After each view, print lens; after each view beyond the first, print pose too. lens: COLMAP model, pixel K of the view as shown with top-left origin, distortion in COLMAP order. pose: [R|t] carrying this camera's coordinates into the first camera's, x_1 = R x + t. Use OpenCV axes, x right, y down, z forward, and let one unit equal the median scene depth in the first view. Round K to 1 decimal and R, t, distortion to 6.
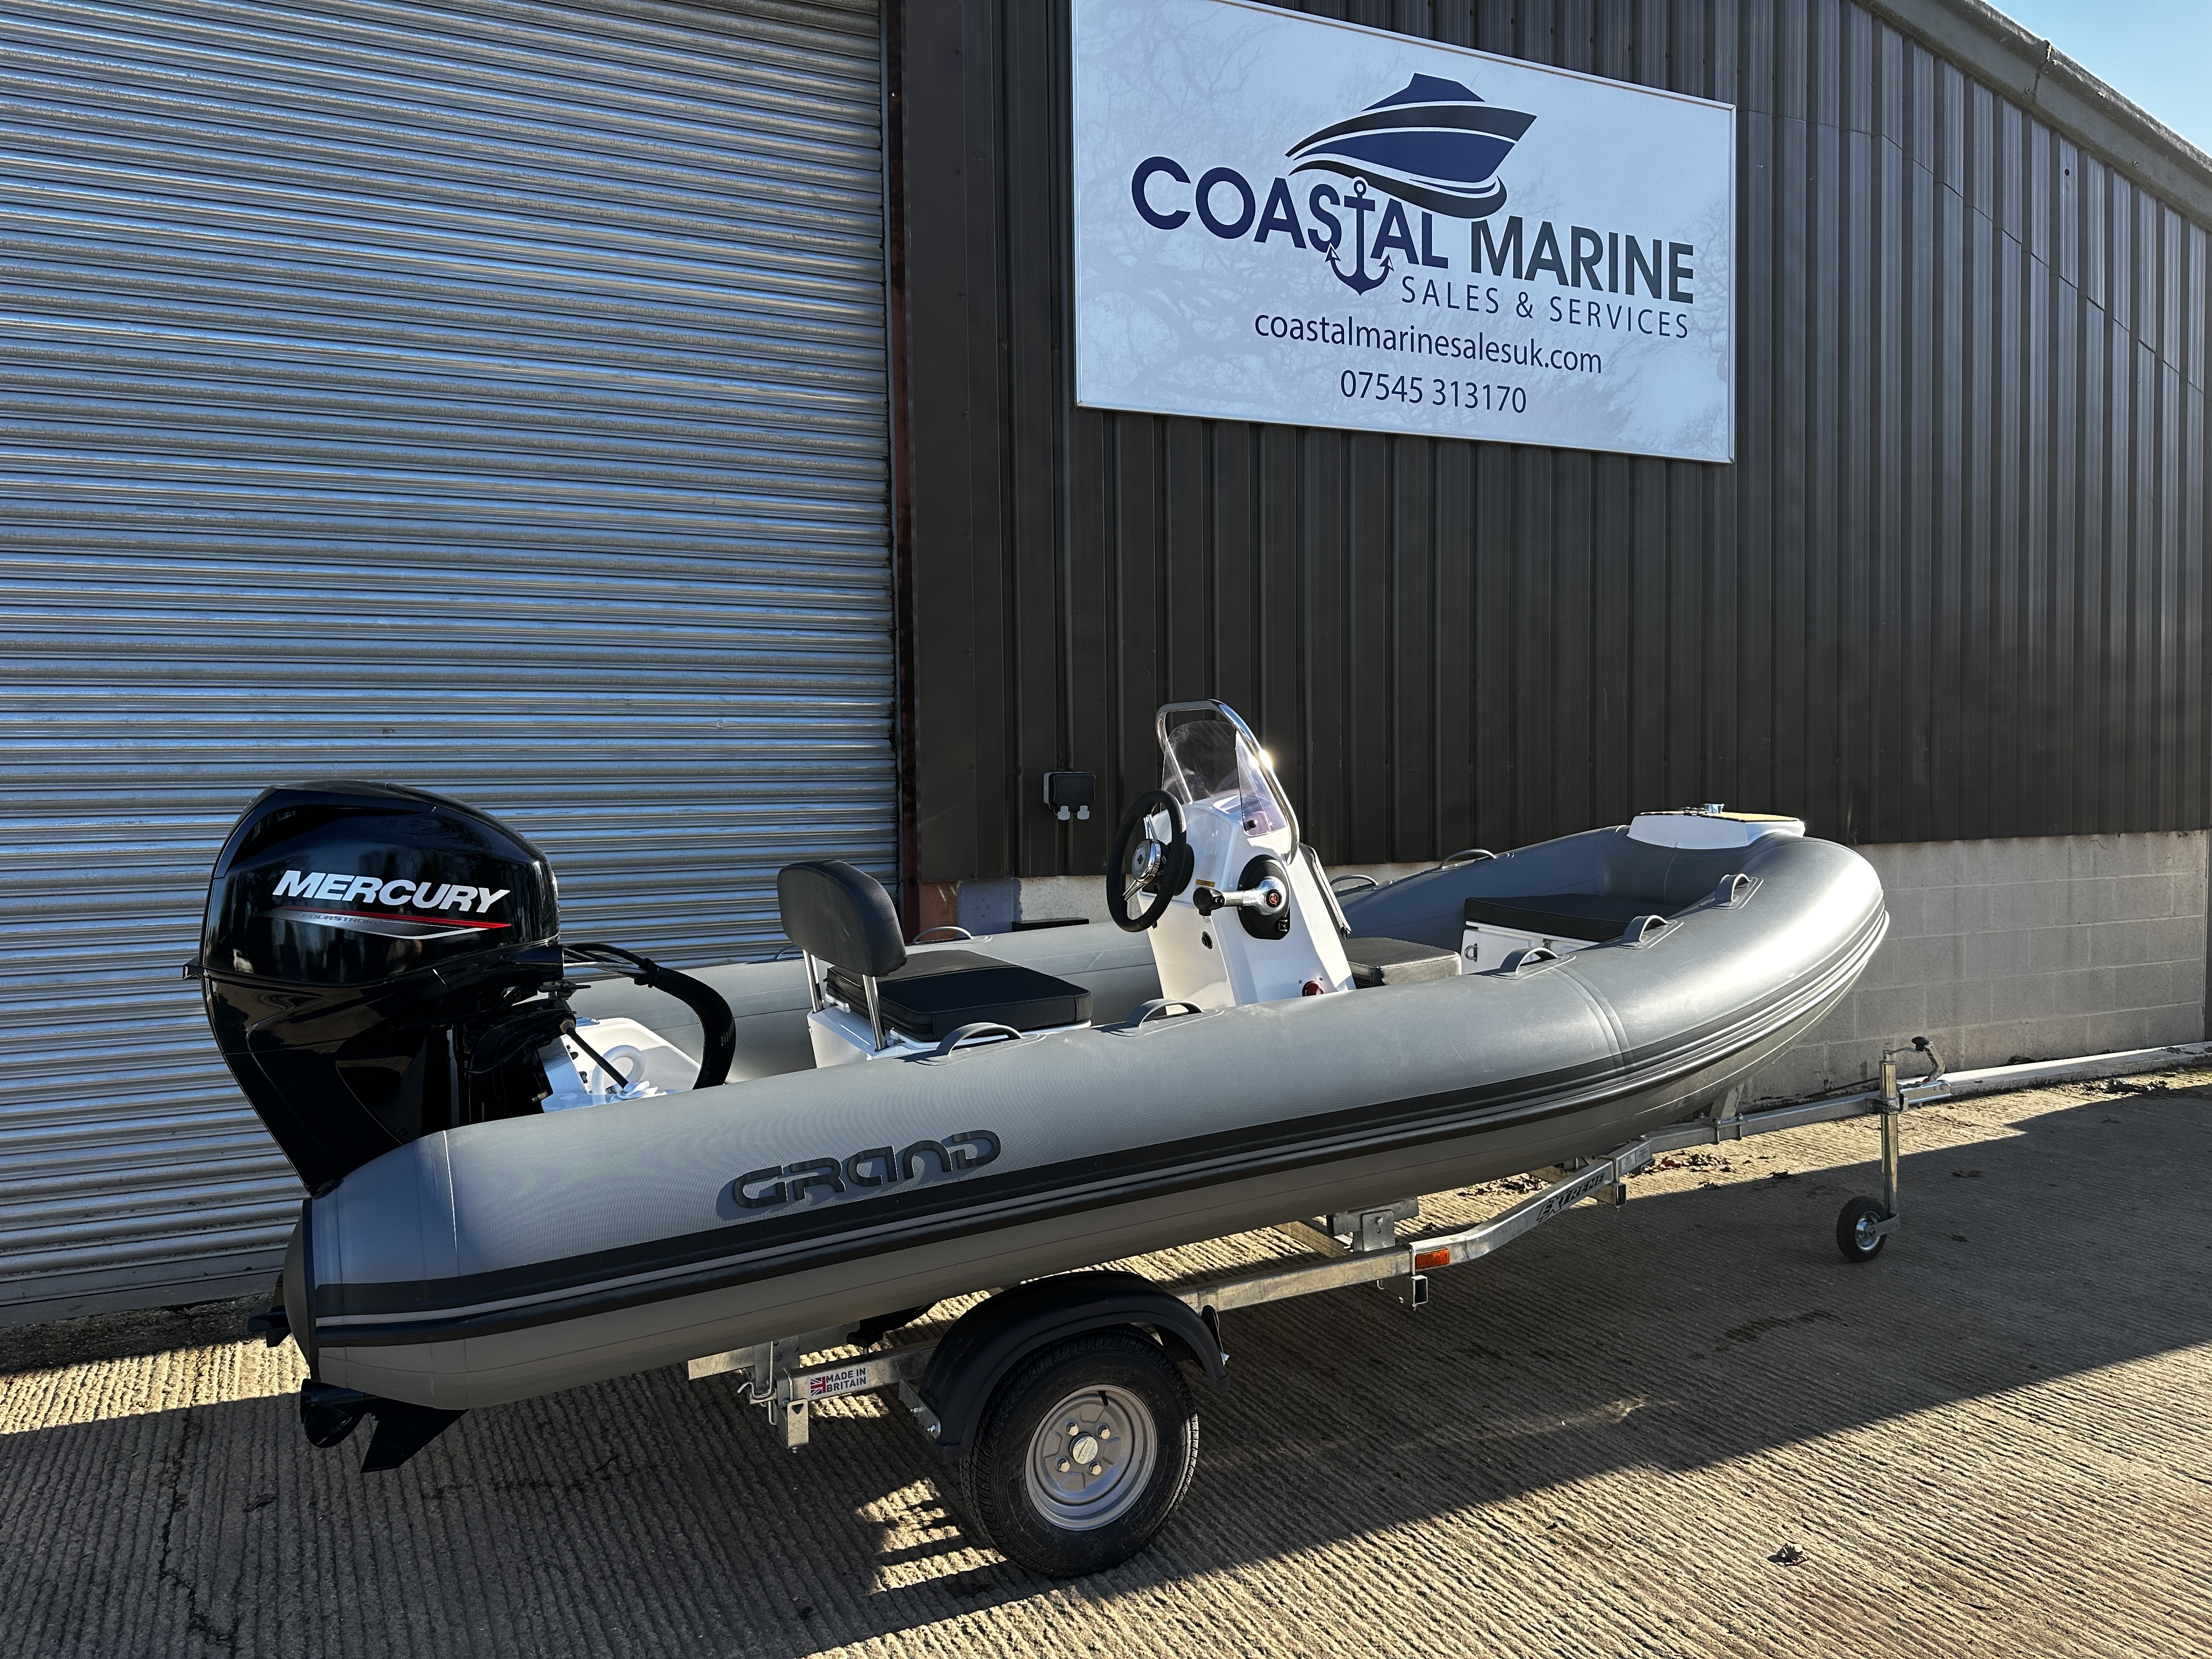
lens RADIAL K [[1565.7, 0, 1097.6], [0, 1565.7, 828.1], [0, 0, 1]] dist [0.031458, -0.036313]
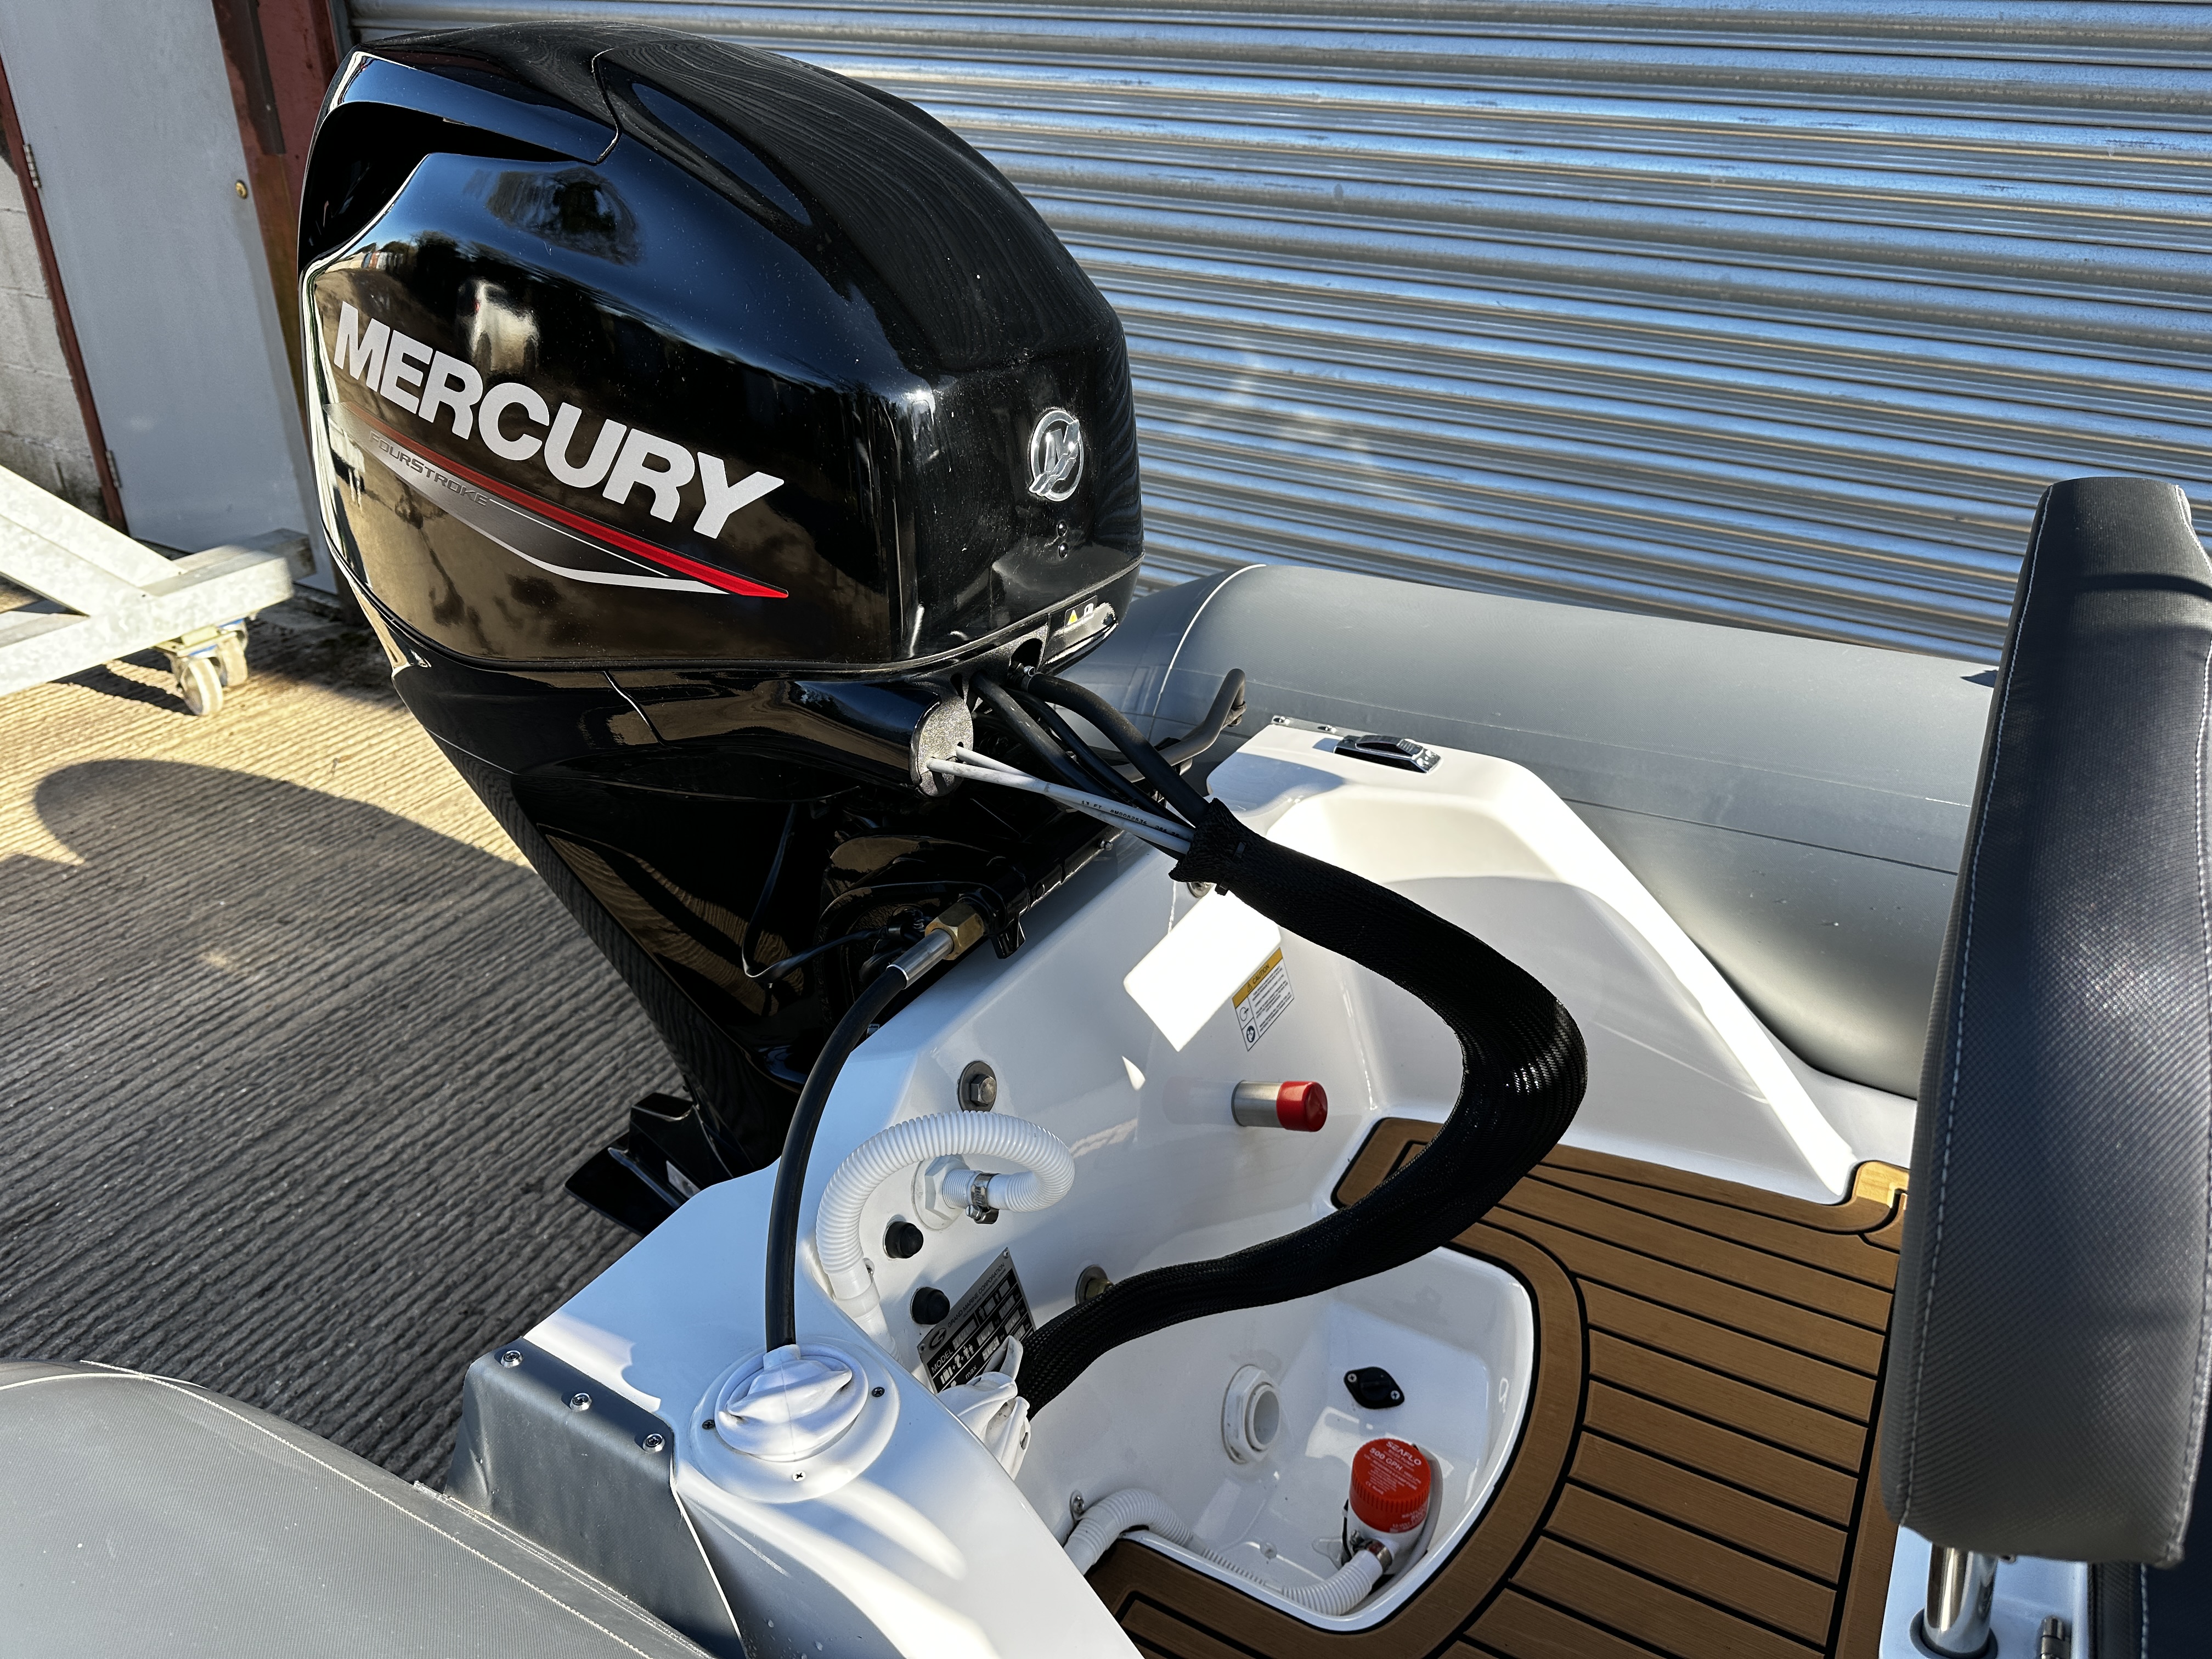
lens RADIAL K [[1565.7, 0, 1139.8], [0, 1565.7, 814.2], [0, 0, 1]] dist [0.031458, -0.036313]
pose [[0.600187, 0.397891, -0.693872, -0.069553], [-0.066384, 0.889278, 0.452523, -0.025619], [0.797100, -0.225536, 0.560147, 0.554339]]
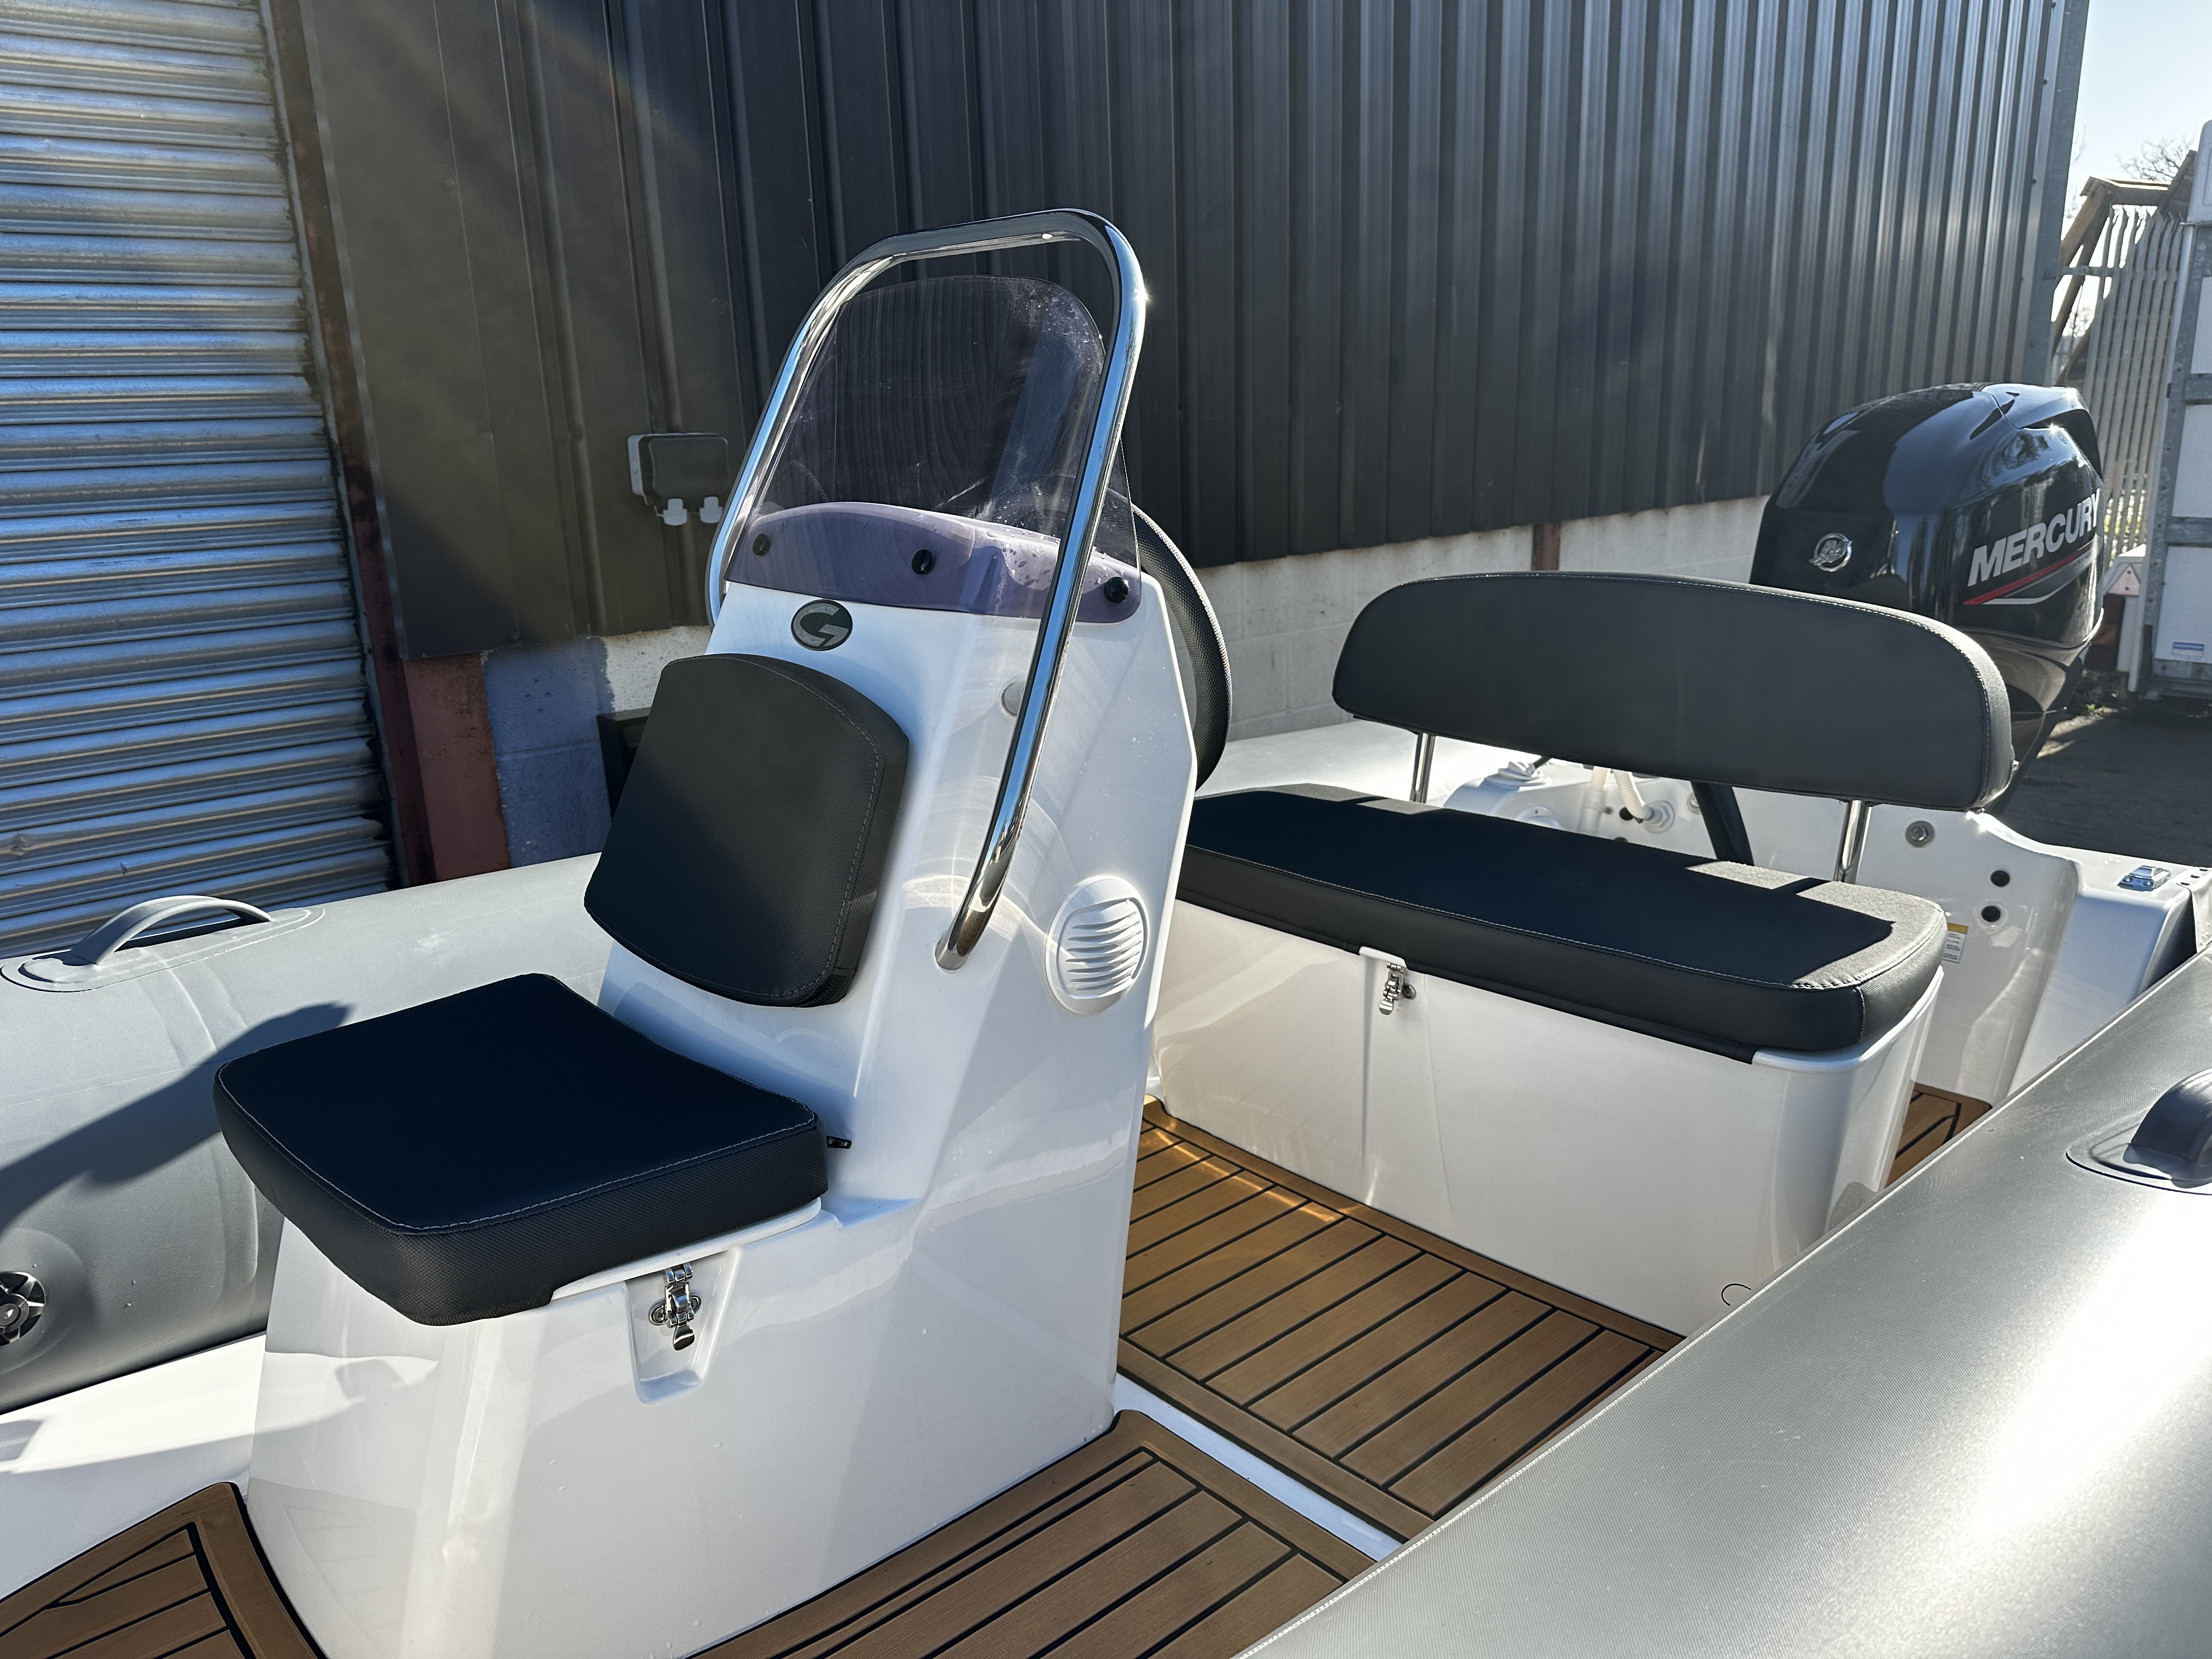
lens RADIAL K [[1565.7, 0, 1068.5], [0, 1565.7, 849.0], [0, 0, 1]] dist [0.031458, -0.036313]
pose [[0.962572, -0.096687, 0.253194, -0.041878], [0.036990, 0.972328, 0.230675, -0.017578], [-0.268490, -0.212675, 0.939512, 0.460236]]
